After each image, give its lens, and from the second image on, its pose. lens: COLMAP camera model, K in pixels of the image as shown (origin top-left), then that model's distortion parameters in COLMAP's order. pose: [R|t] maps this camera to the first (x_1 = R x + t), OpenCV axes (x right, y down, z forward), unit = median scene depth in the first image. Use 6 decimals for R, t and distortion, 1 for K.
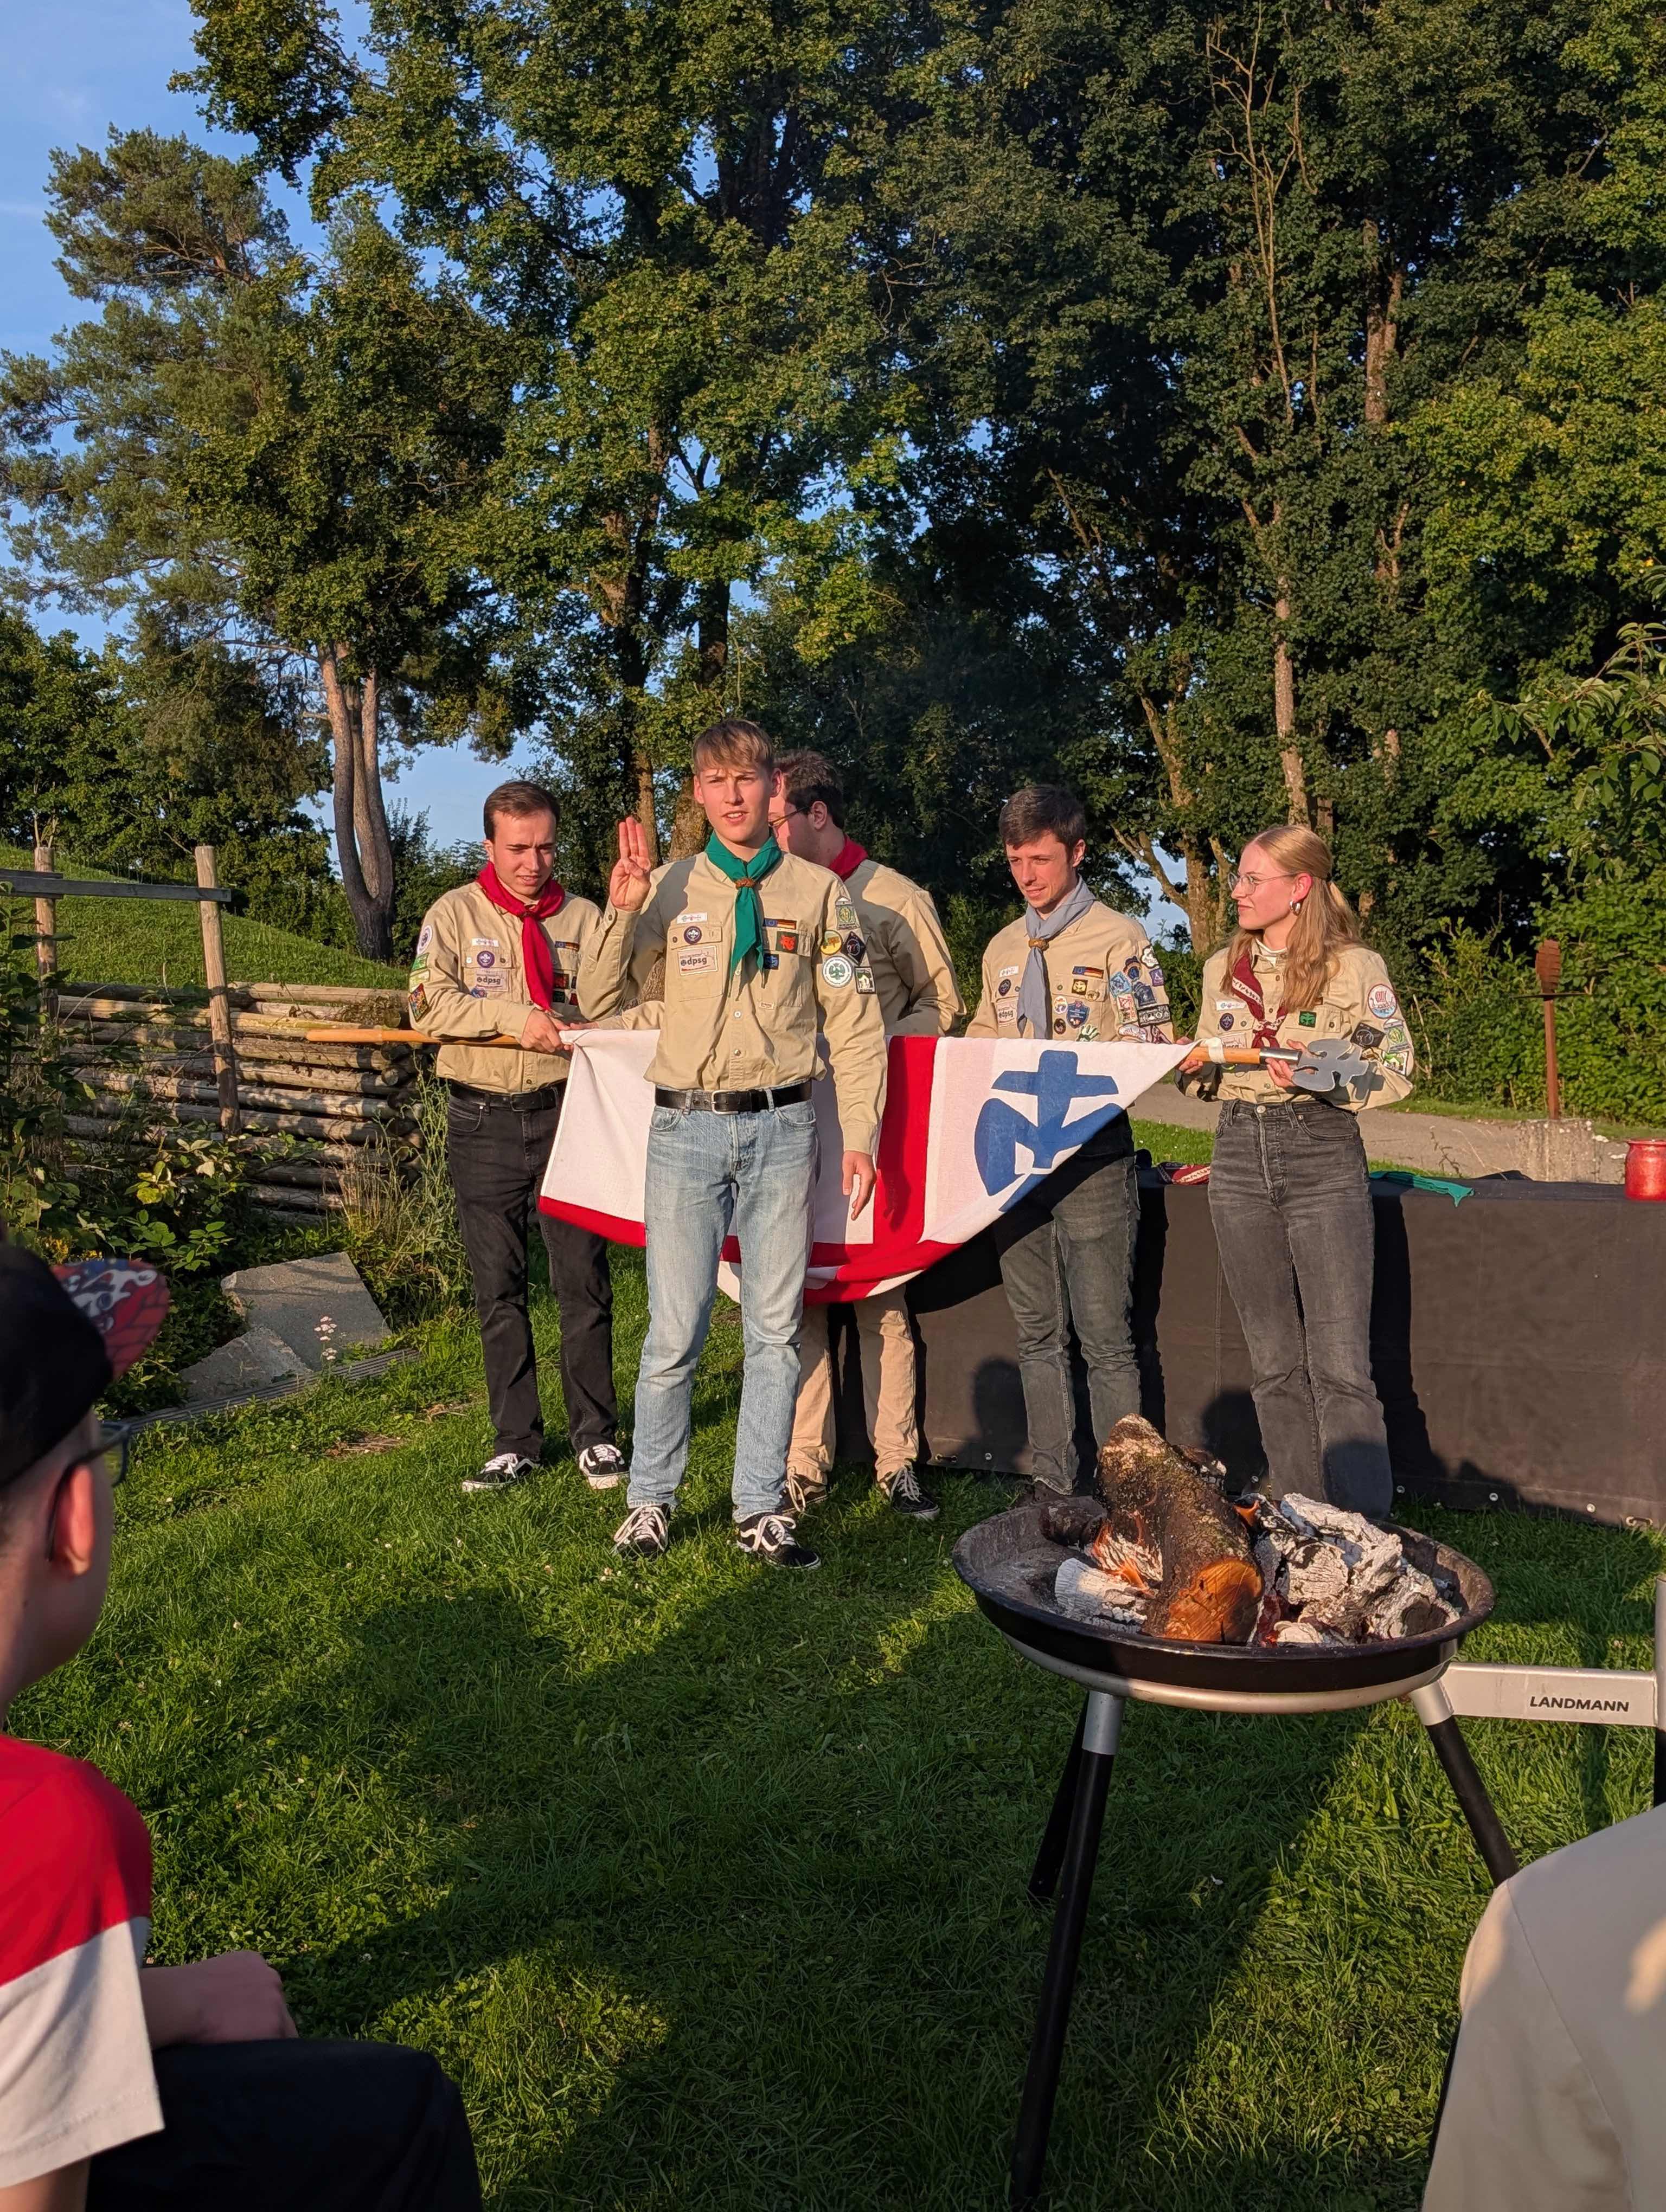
lens RADIAL K [[2432.6, 0, 833.4], [0, 2432.6, 1124.1], [0, 0, 1]] dist [0.071988, -0.175497]
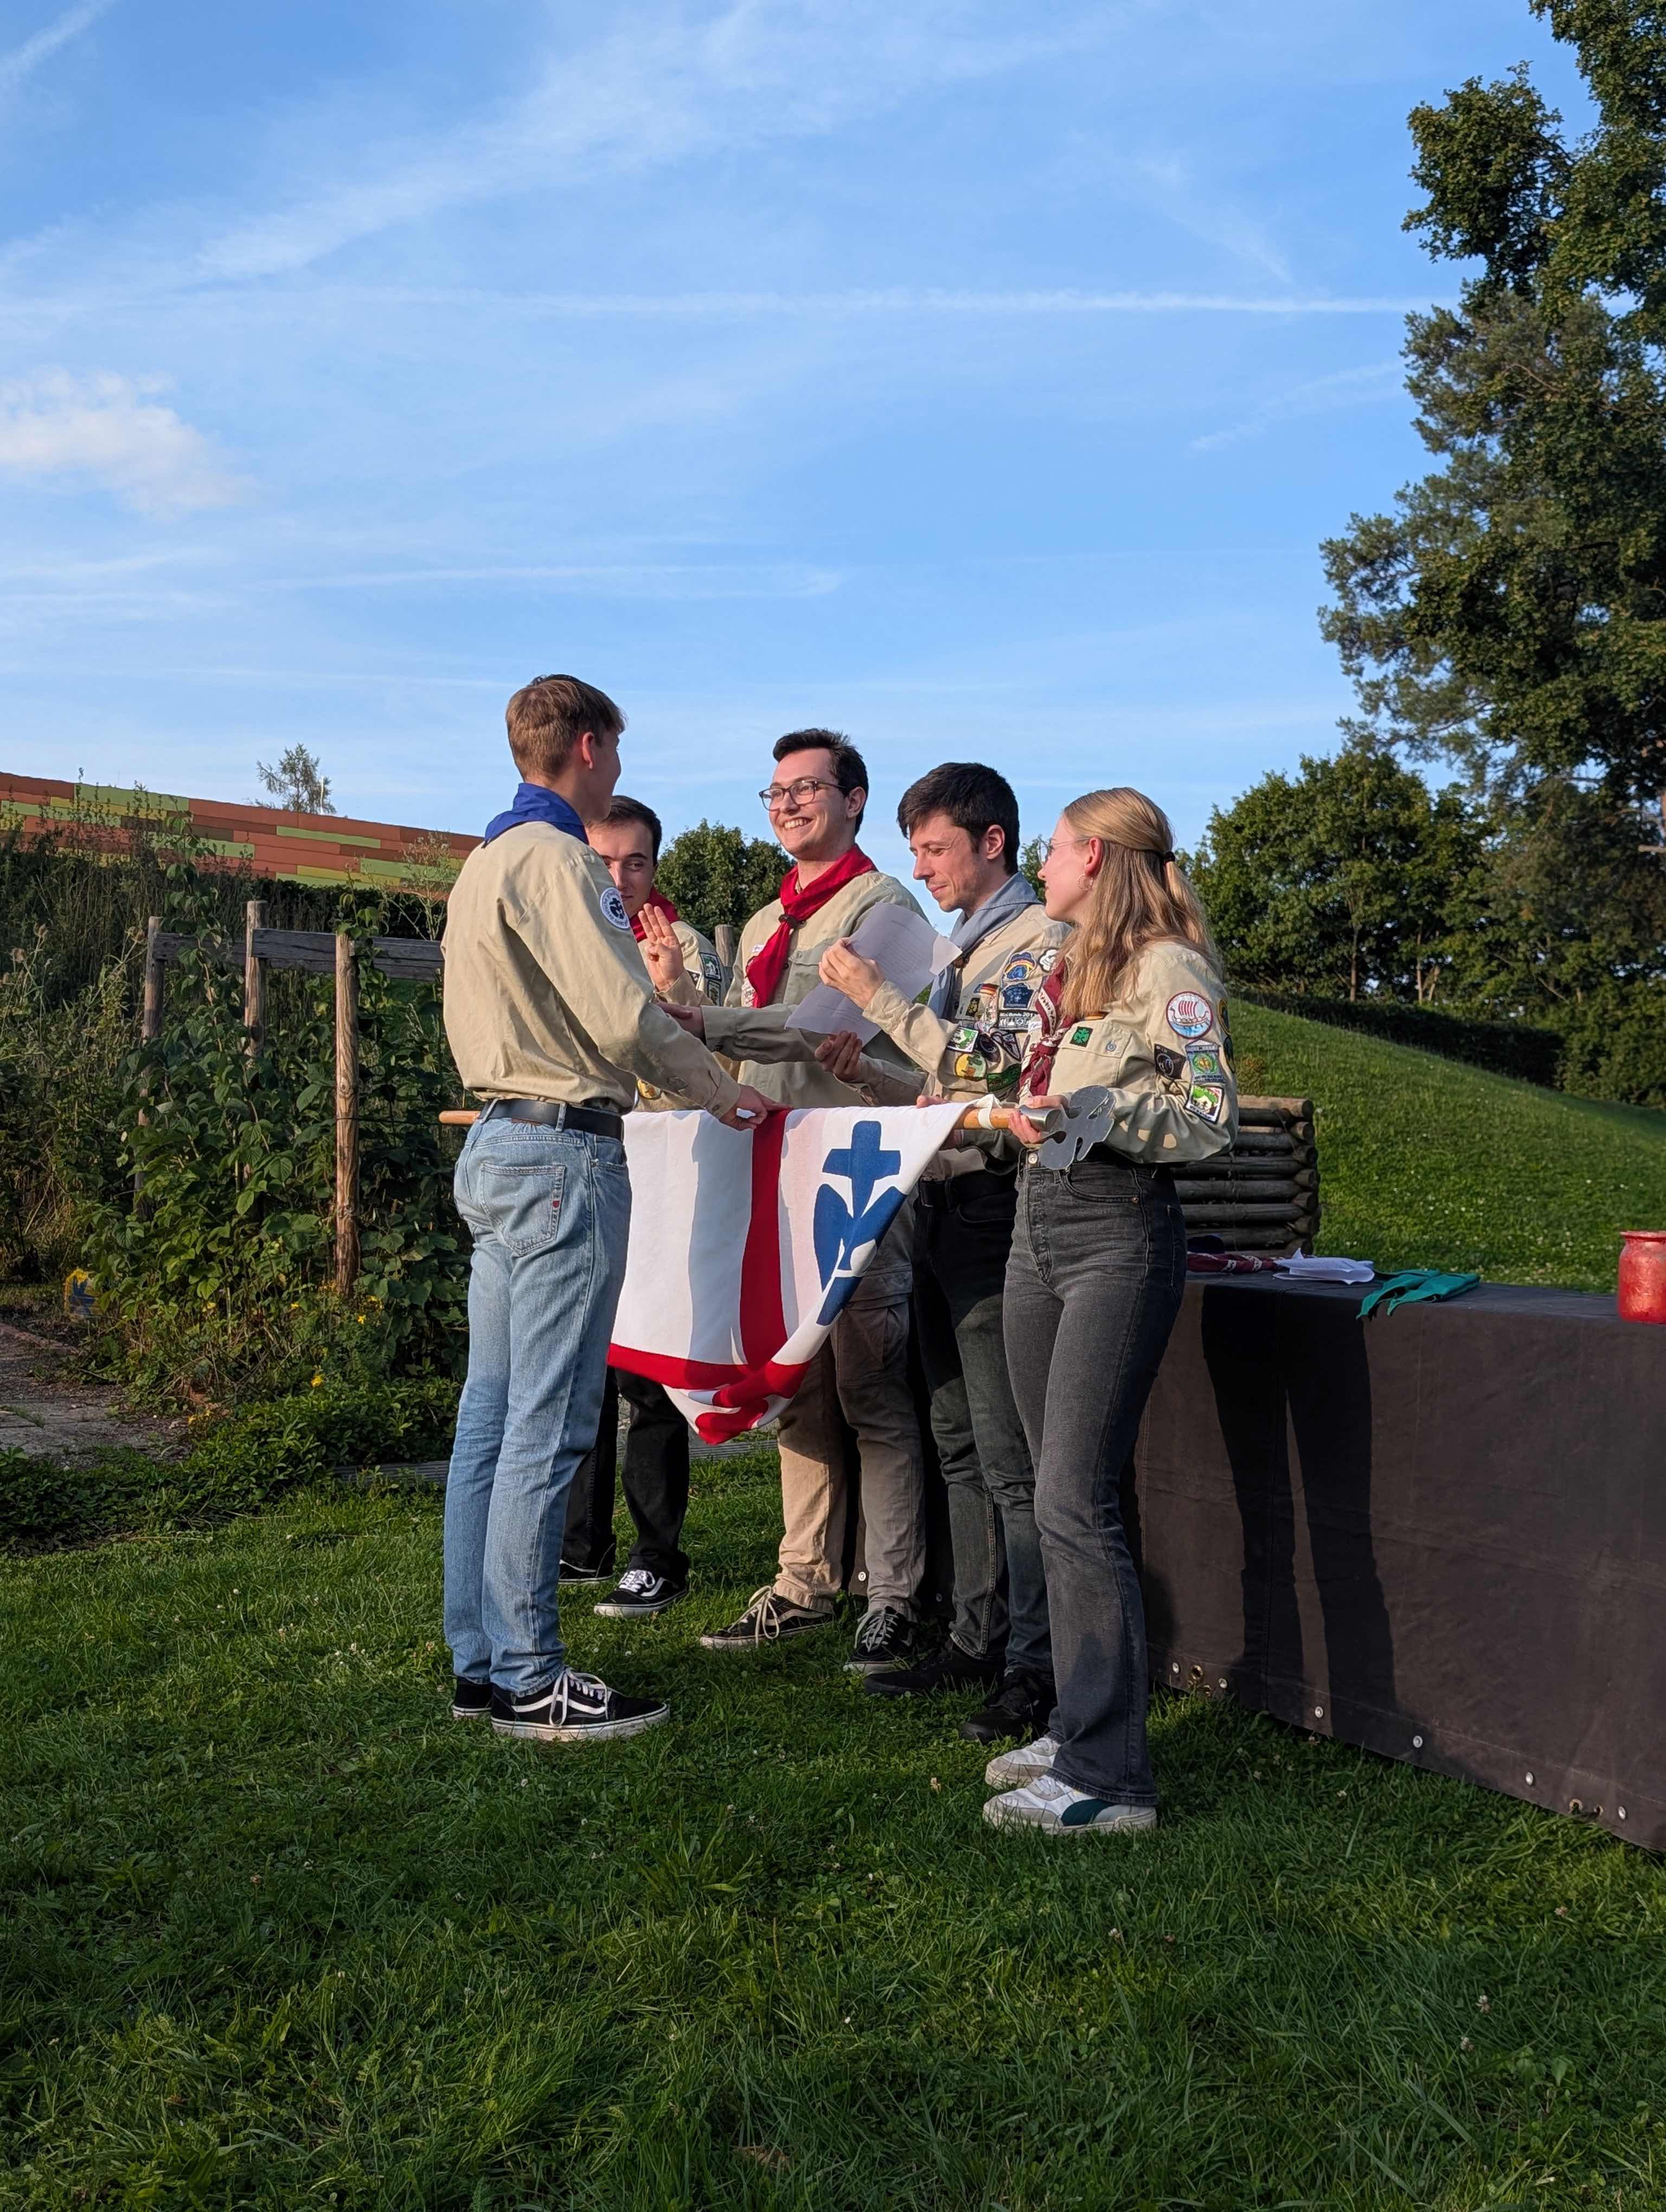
lens RADIAL K [[2432.6, 0, 833.4], [0, 2432.6, 1124.1], [0, 0, 1]] dist [0.071988, -0.175497]
pose [[0.825093, 0.012320, -0.564863, 0.108954], [-0.048270, 0.997644, -0.048749, 0.003065], [0.562931, 0.067489, 0.823744, 0.071695]]
